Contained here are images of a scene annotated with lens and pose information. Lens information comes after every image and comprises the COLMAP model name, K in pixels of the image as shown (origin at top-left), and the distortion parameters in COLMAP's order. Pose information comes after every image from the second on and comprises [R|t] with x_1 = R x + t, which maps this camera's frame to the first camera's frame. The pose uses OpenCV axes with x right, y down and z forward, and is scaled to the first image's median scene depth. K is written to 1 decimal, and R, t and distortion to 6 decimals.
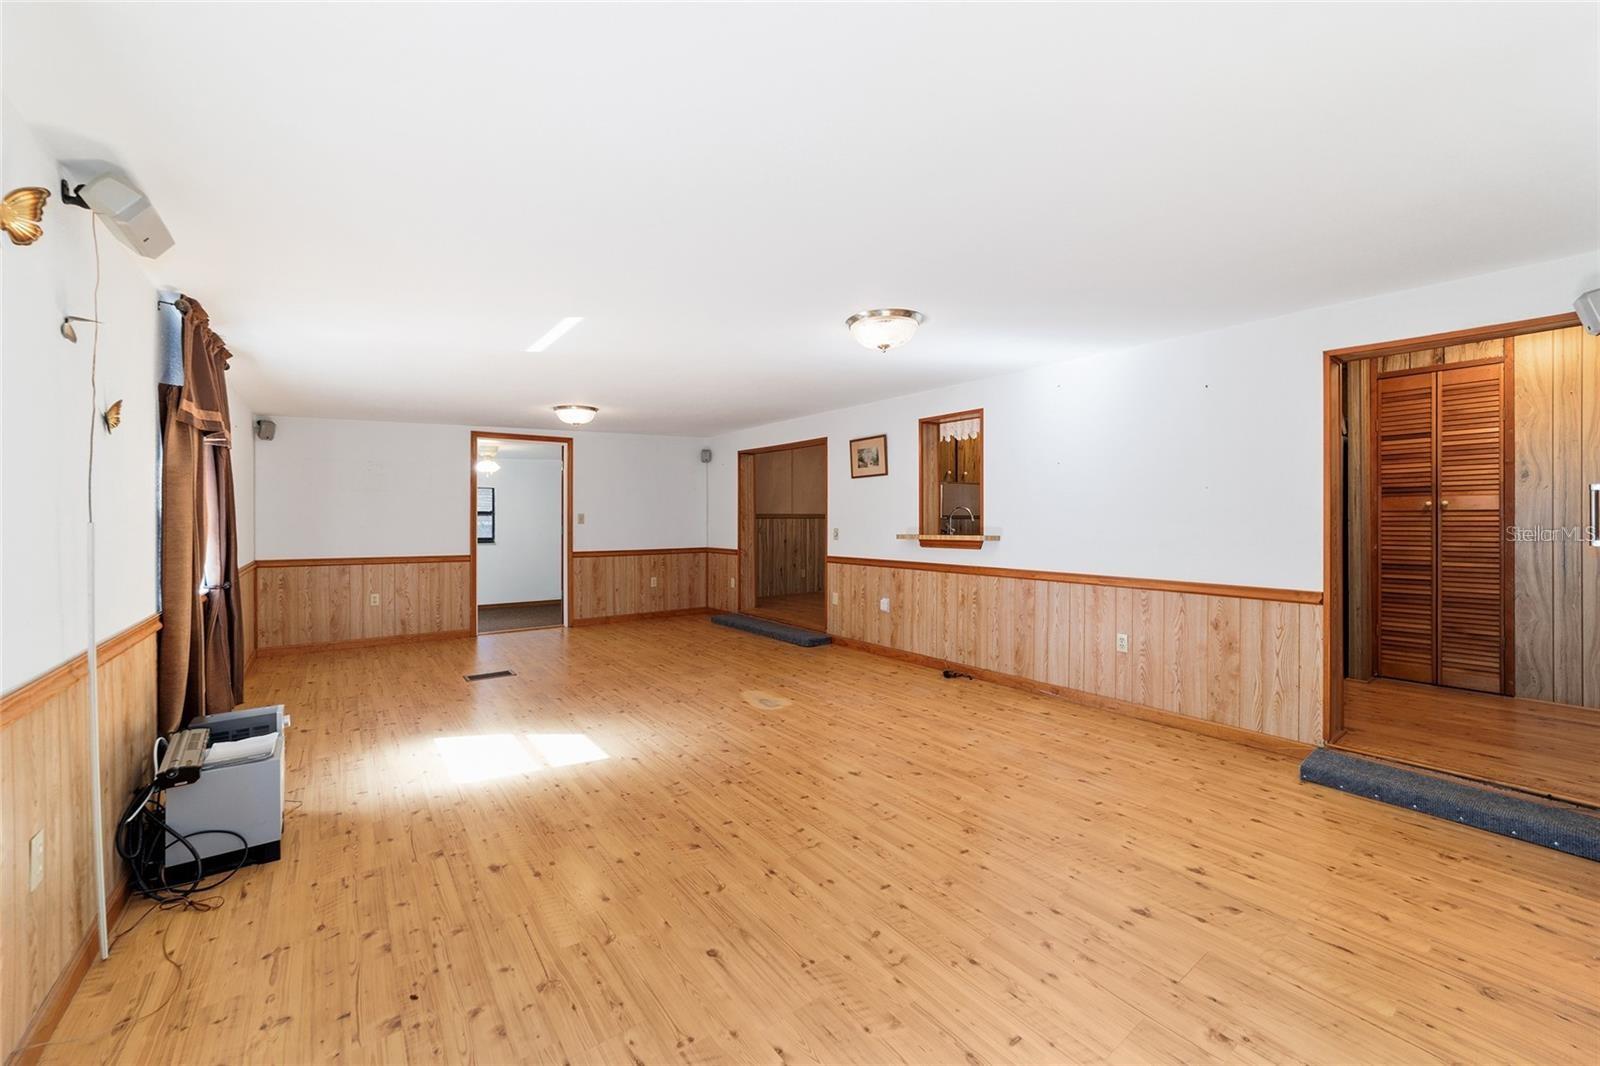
lens RADIAL K [[621.5, 0, 800.7], [0, 621.5, 517.3], [0, 0, 1]] dist [-0.024316, -0.000115]
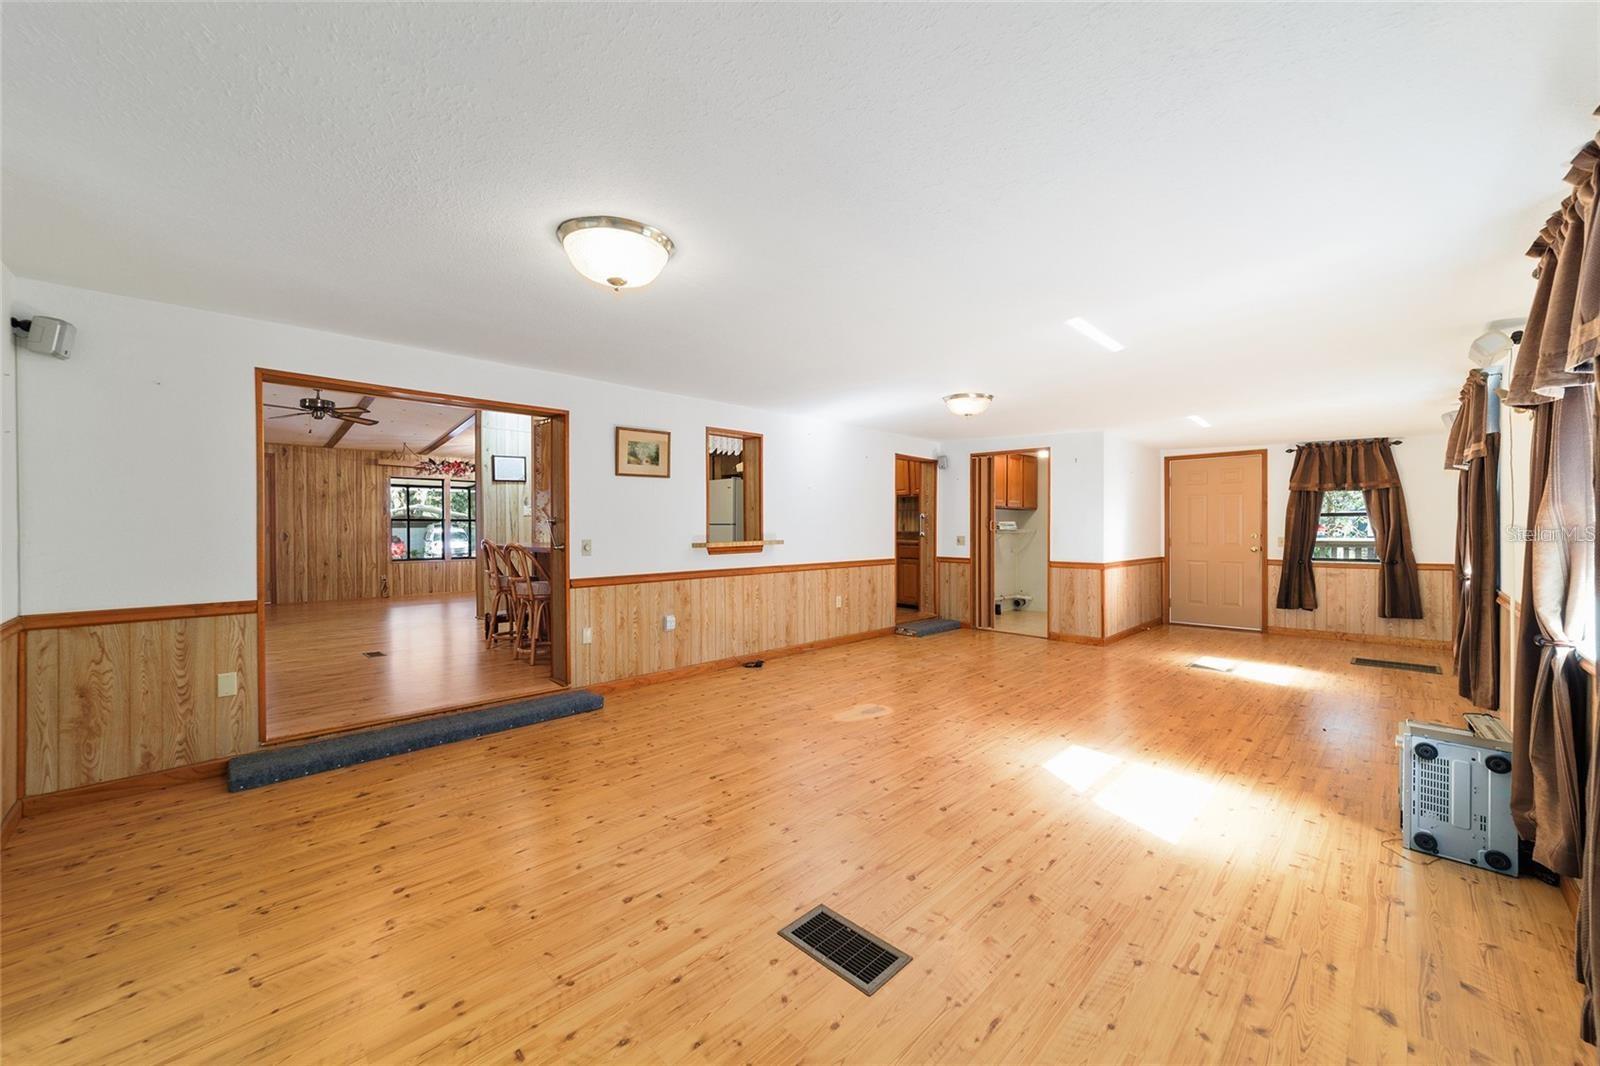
lens RADIAL K [[605.2, 0, 791.6], [0, 605.2, 529.4], [0, 0, 1]] dist [-0.012202, 0.000334]
pose [[-0.126026, -0.005734, 0.992010, -0.866233], [-0.001768, 0.999983, 0.005556, 0.001287], [-0.992025, -0.001054, -0.126034, 1.082467]]
